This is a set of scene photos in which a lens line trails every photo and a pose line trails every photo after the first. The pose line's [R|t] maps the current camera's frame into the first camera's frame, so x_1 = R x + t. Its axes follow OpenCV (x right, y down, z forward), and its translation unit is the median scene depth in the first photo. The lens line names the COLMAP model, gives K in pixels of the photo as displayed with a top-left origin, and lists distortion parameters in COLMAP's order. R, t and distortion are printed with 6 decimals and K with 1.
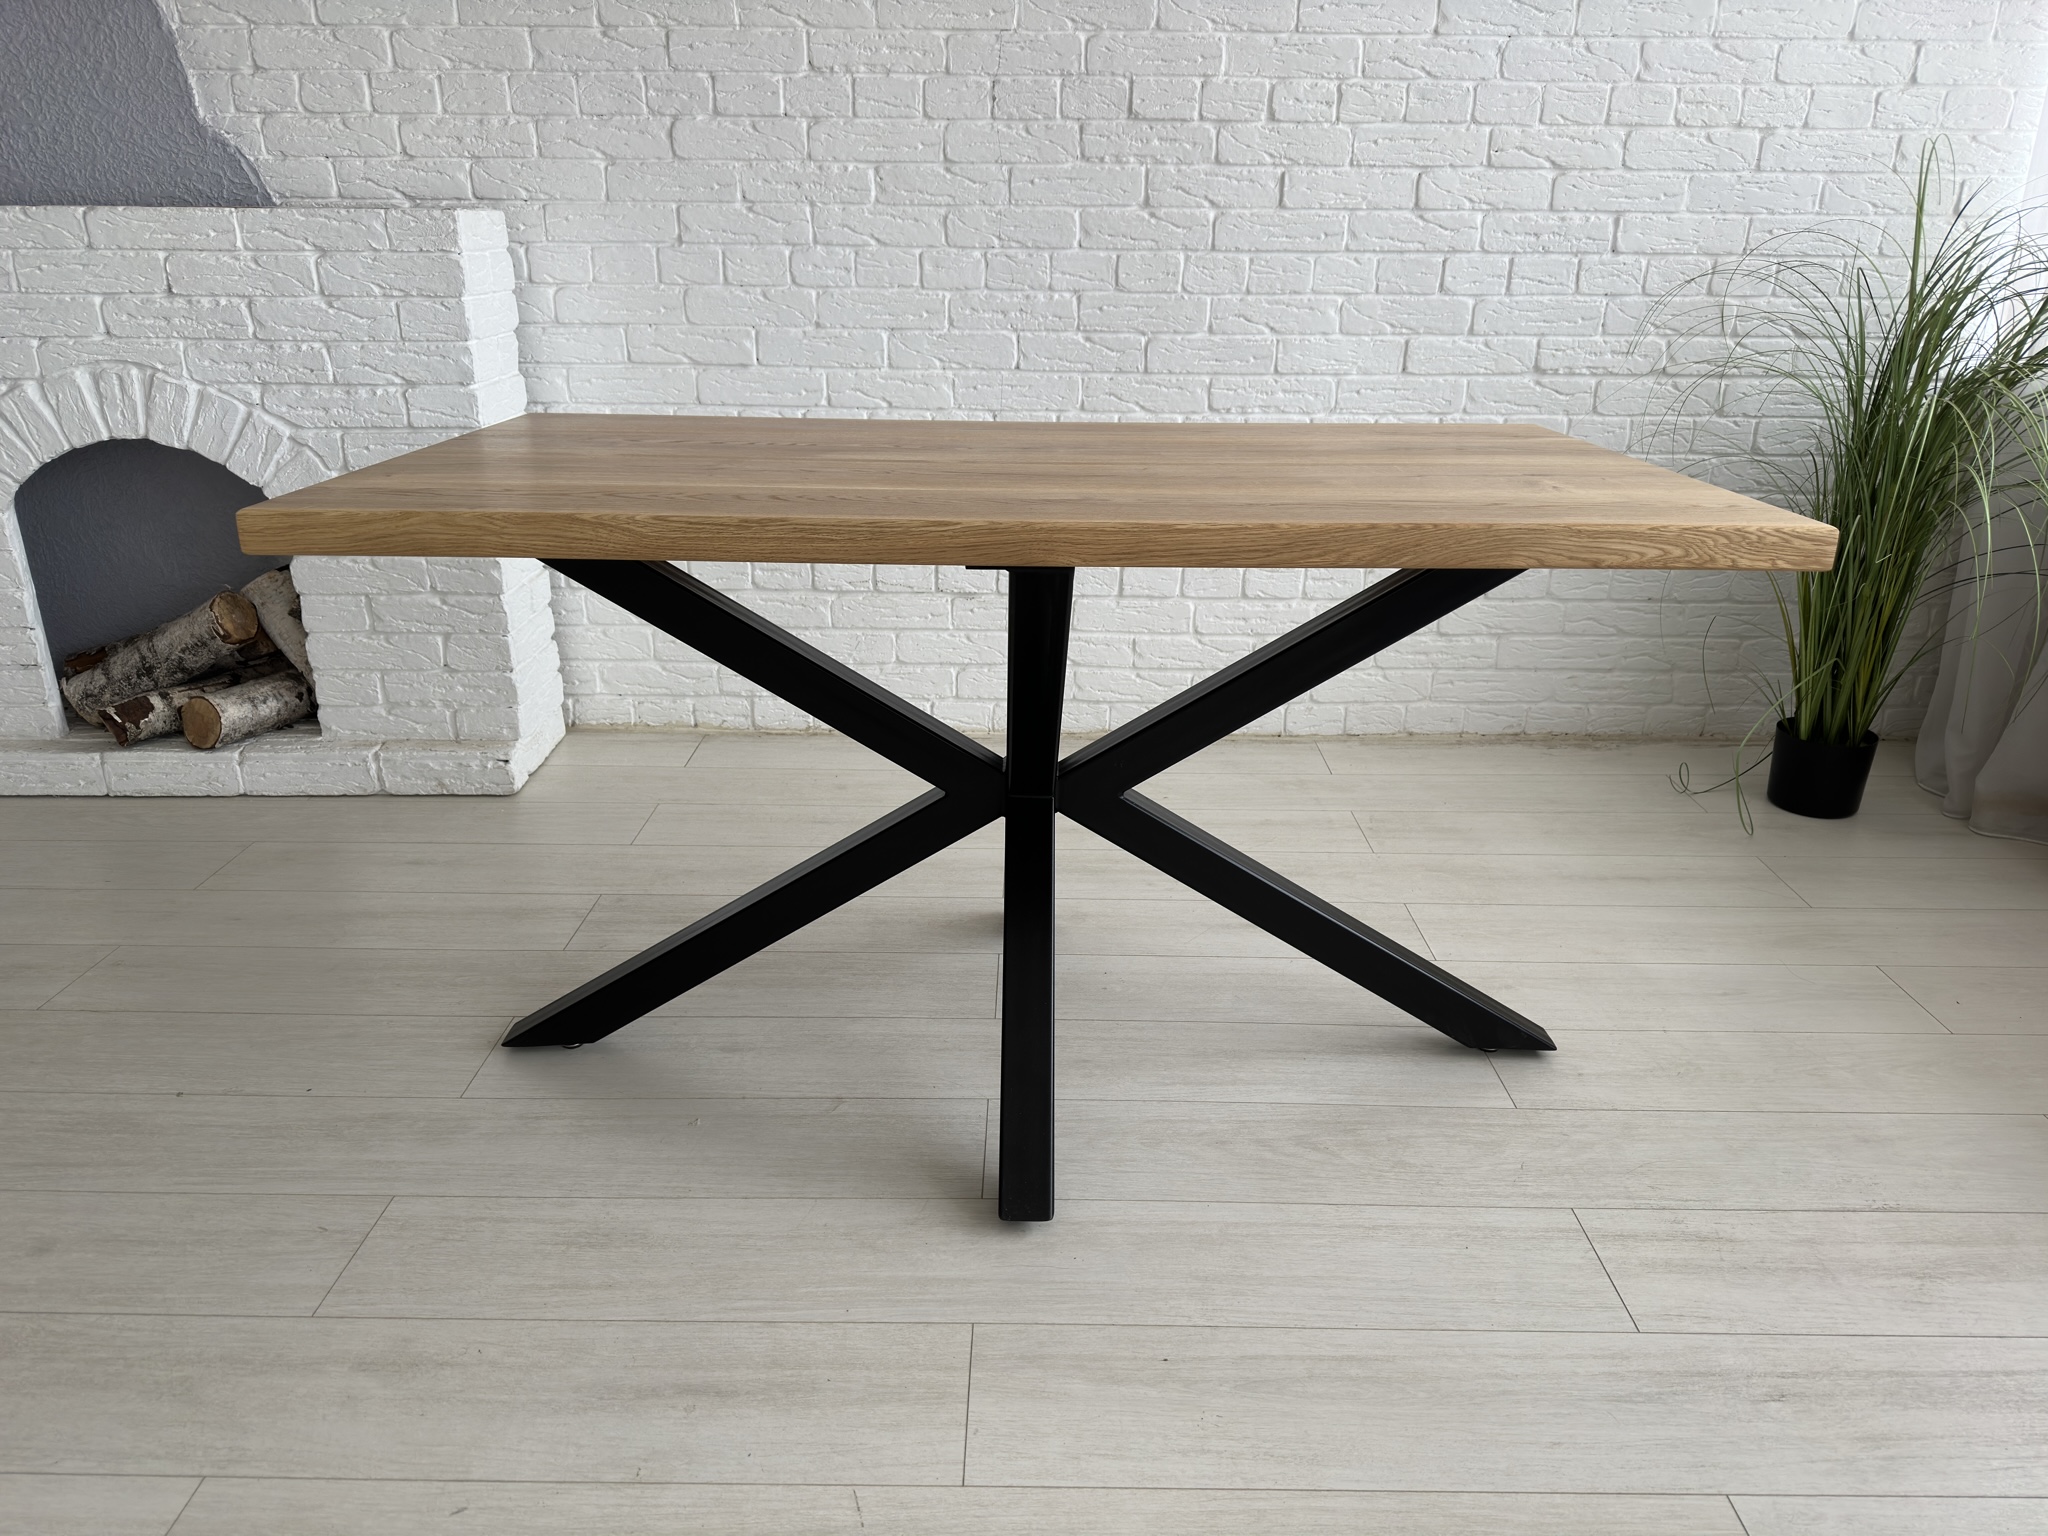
lens RADIAL K [[1447.0, 0, 1030.5], [0, 1447.0, 775.8], [0, 0, 1]] dist [0.012138, -0.030451]
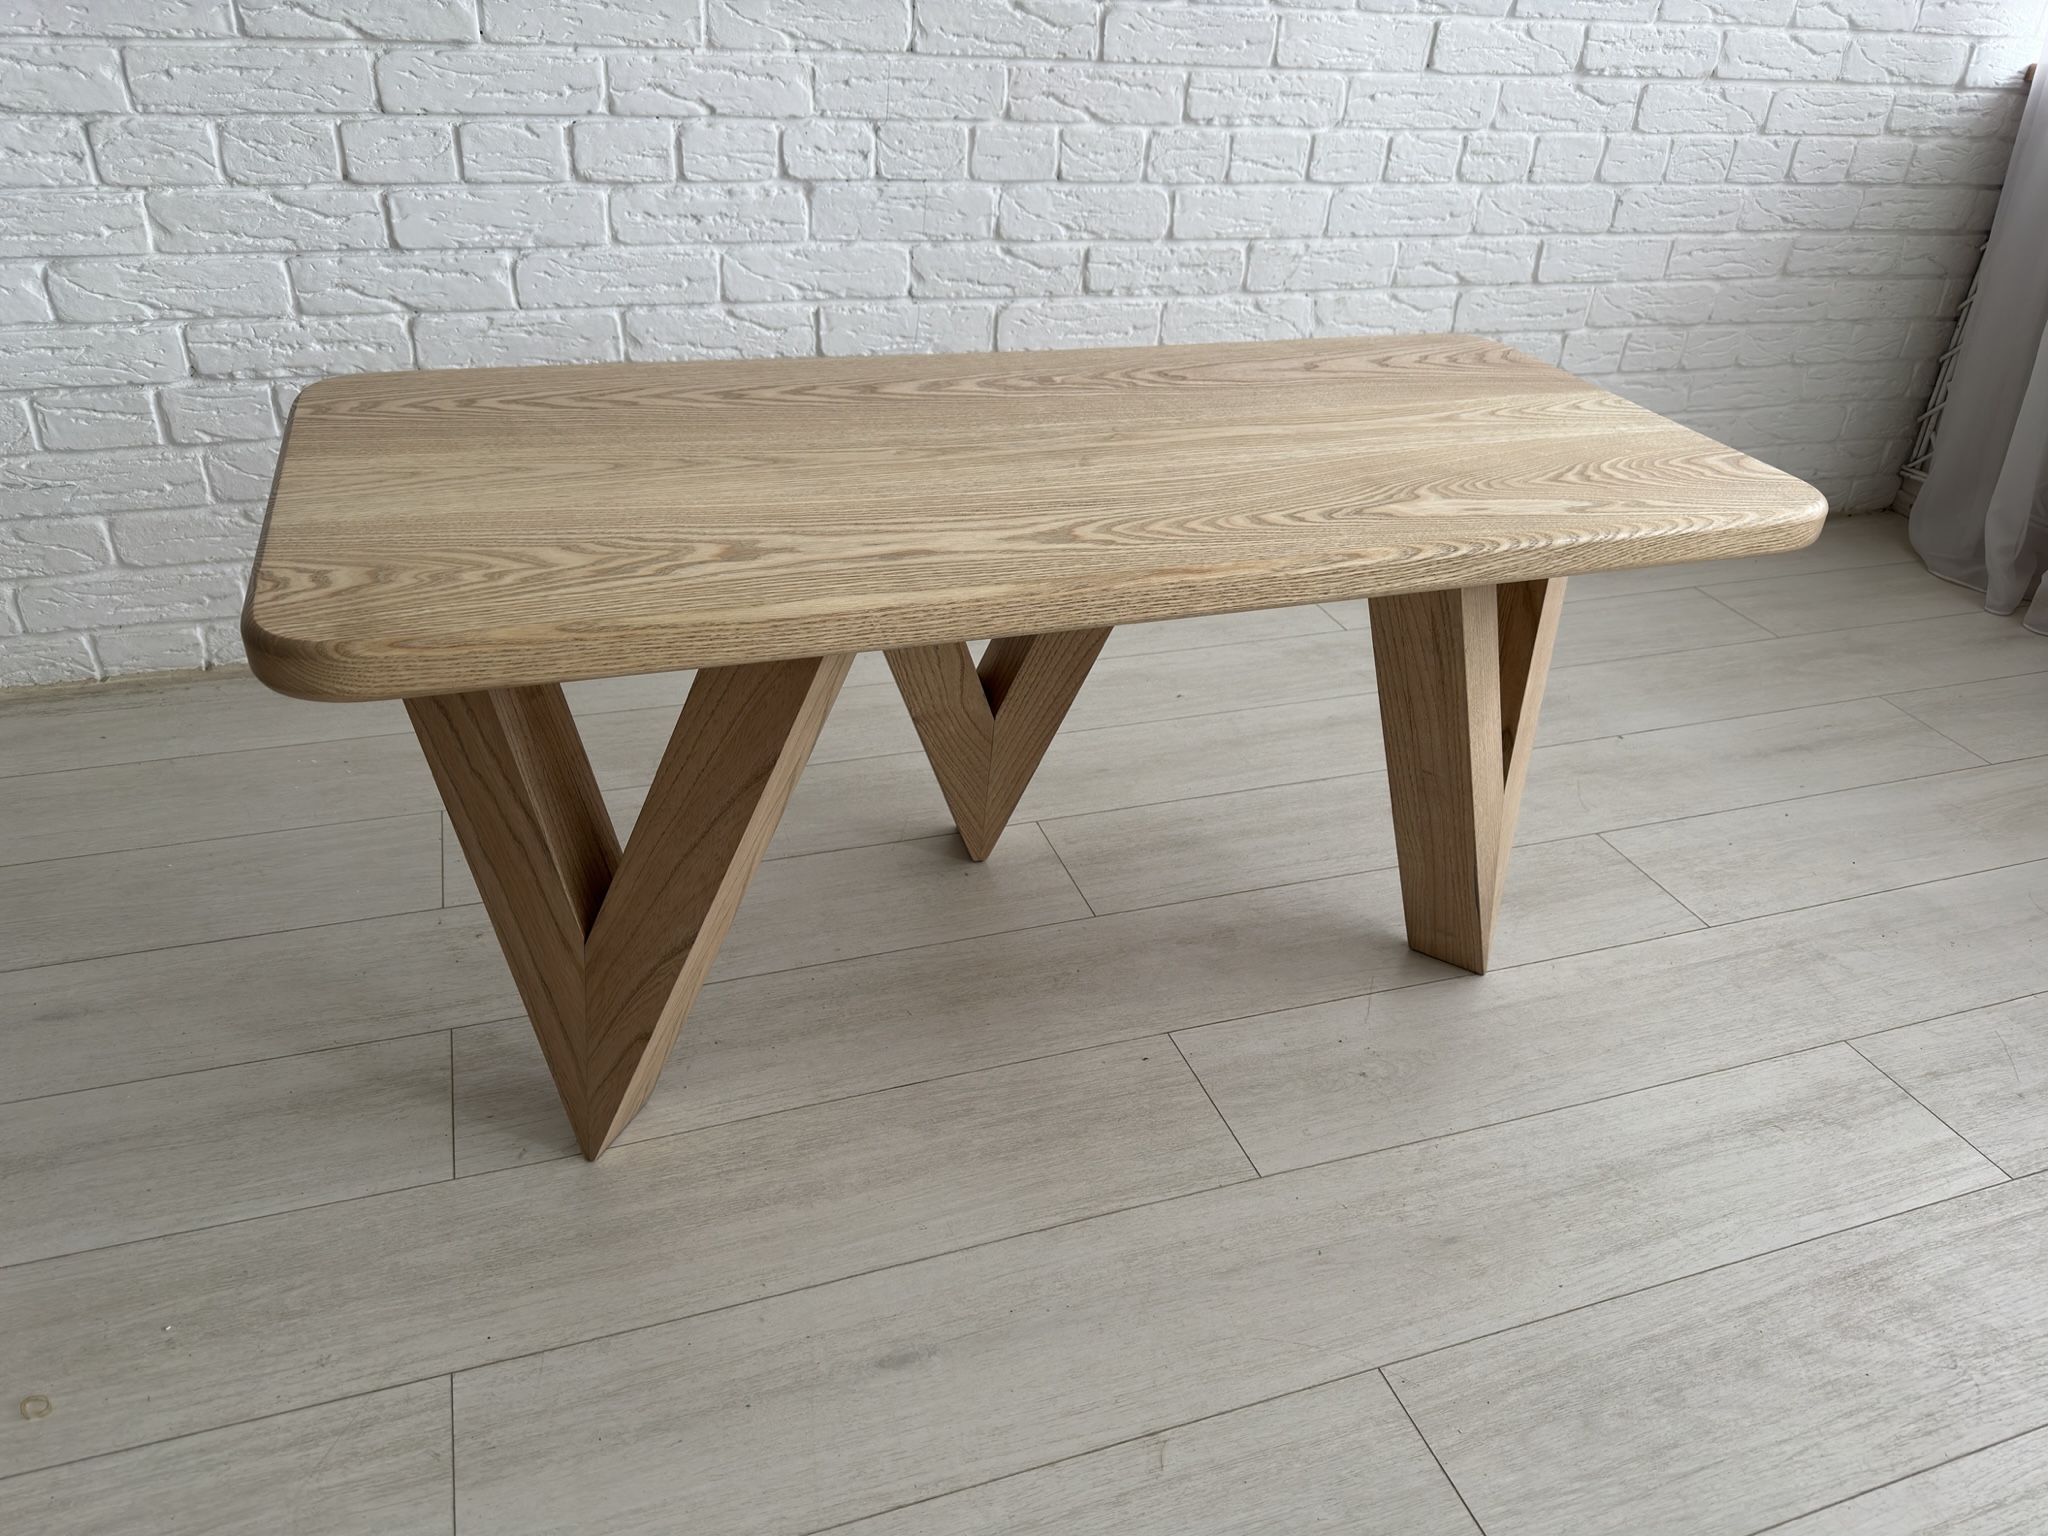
lens RADIAL K [[1447.0, 0, 1036.3], [0, 1447.0, 770.1], [0, 0, 1]] dist [0.012138, -0.030451]
pose [[0.939915, -0.138591, 0.312015, -0.212018], [0.077249, 0.976530, 0.201051, -0.101744], [-0.332555, -0.164868, 0.928561, 0.350360]]
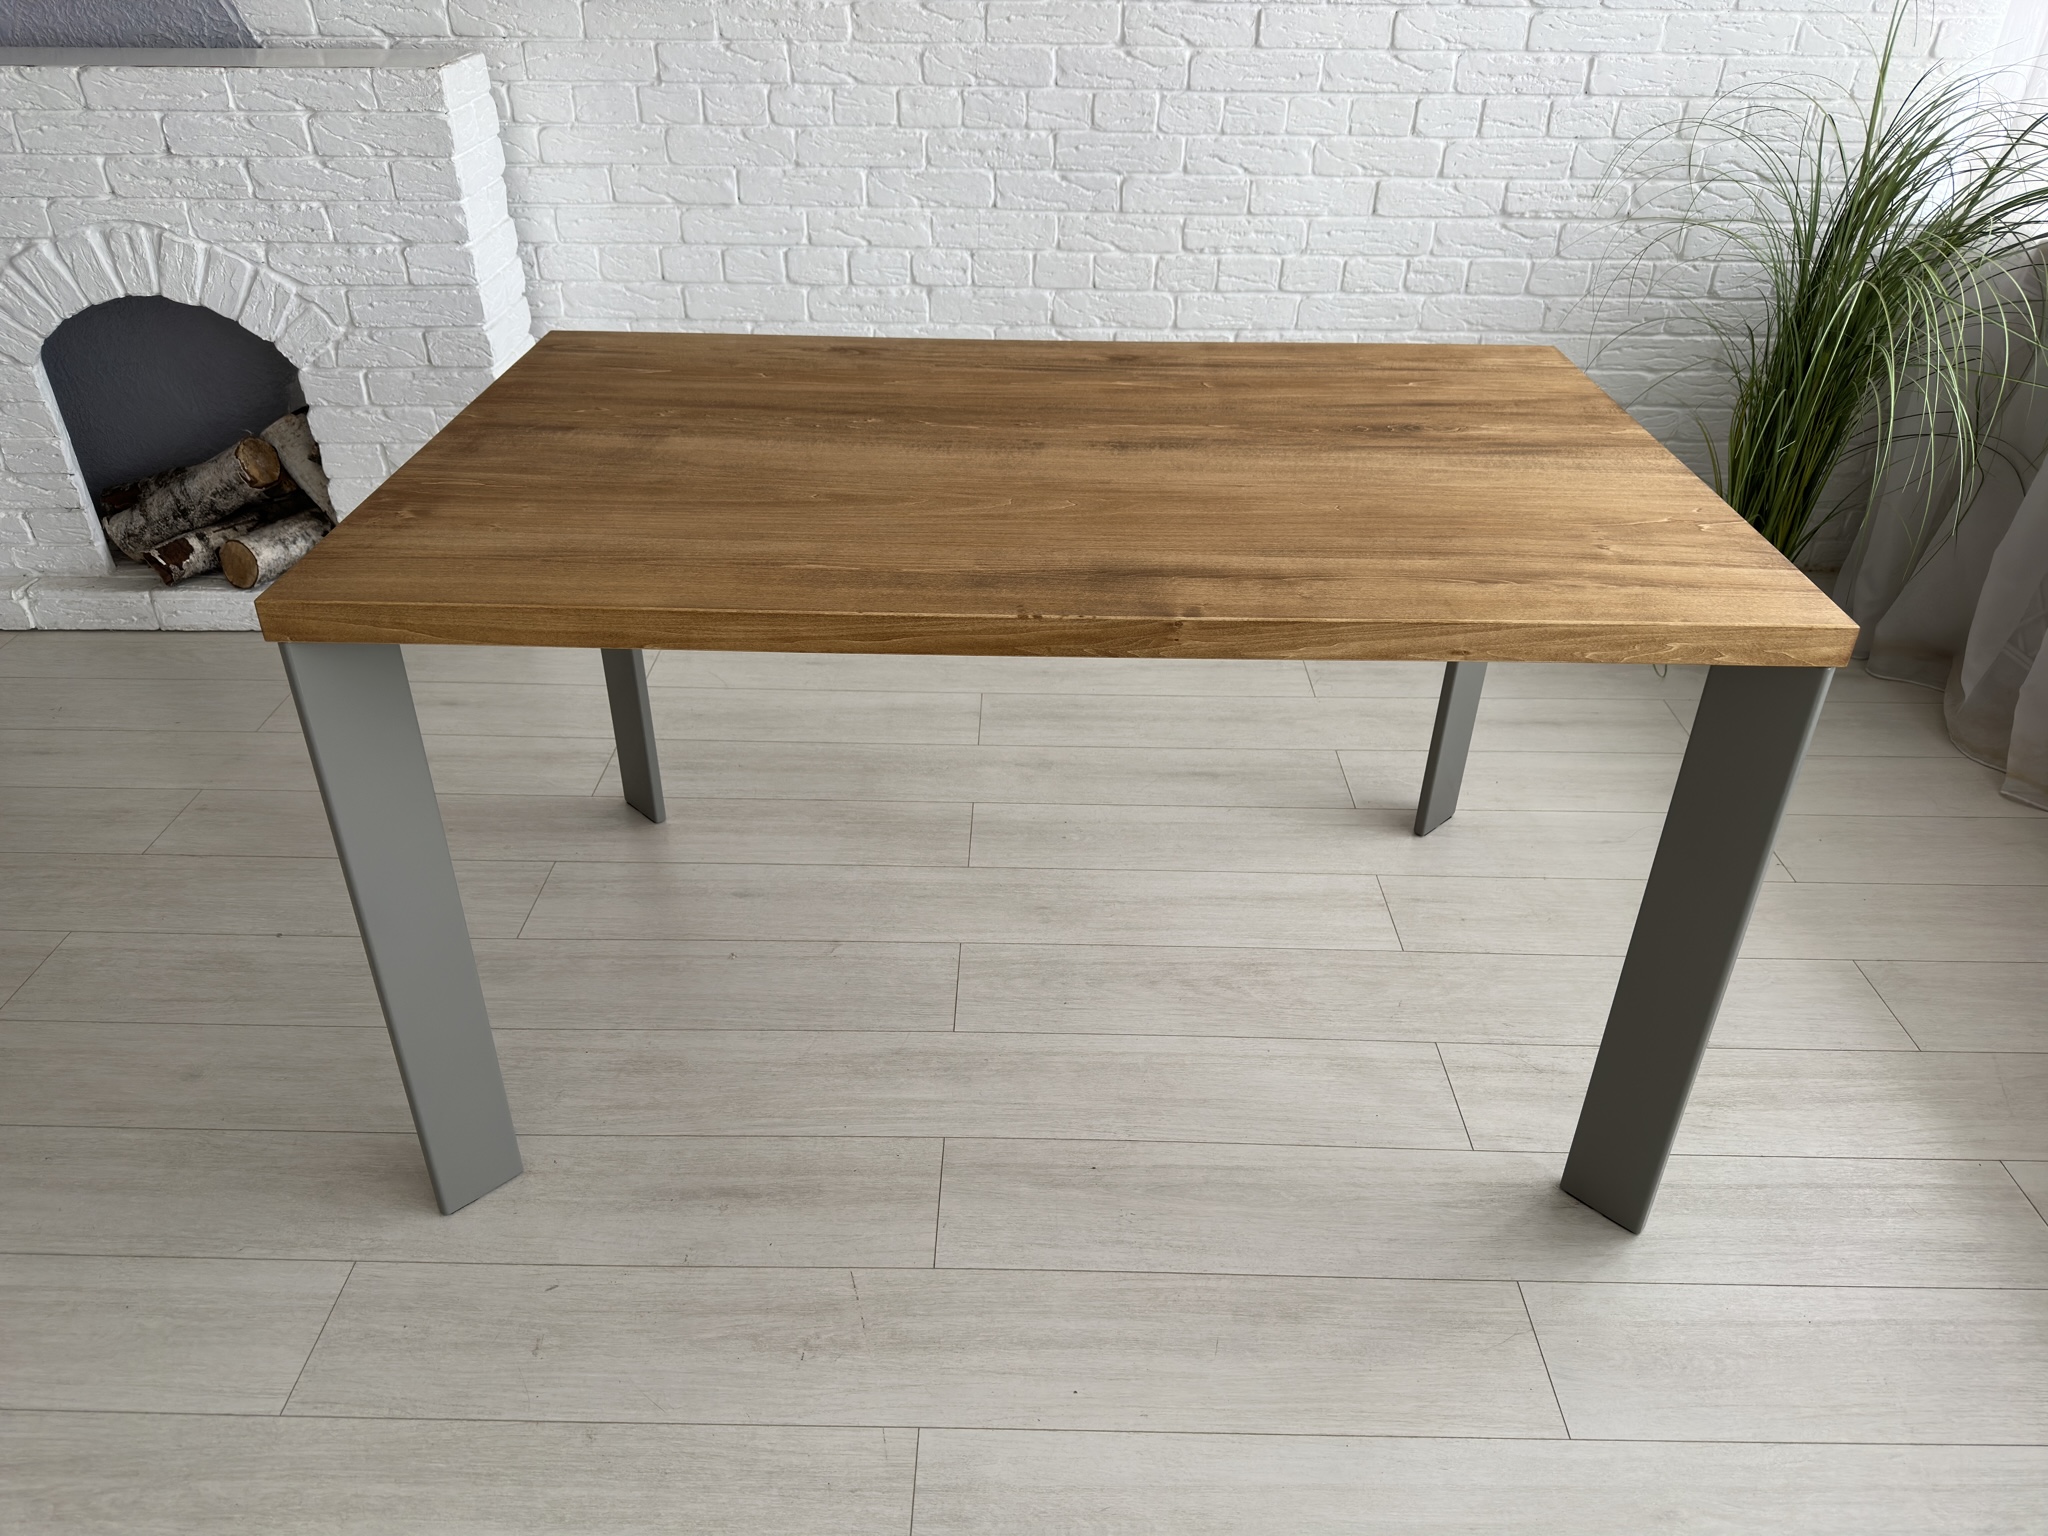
lens RADIAL K [[1447.0, 0, 1020.4], [0, 1447.0, 798.4], [0, 0, 1]] dist [0.012138, -0.030451]
pose [[0.999978, 0.004600, -0.004849, 0.016761], [-0.003478, 0.977663, 0.210152, -0.094602], [0.005707, -0.210130, 0.977657, -0.090366]]
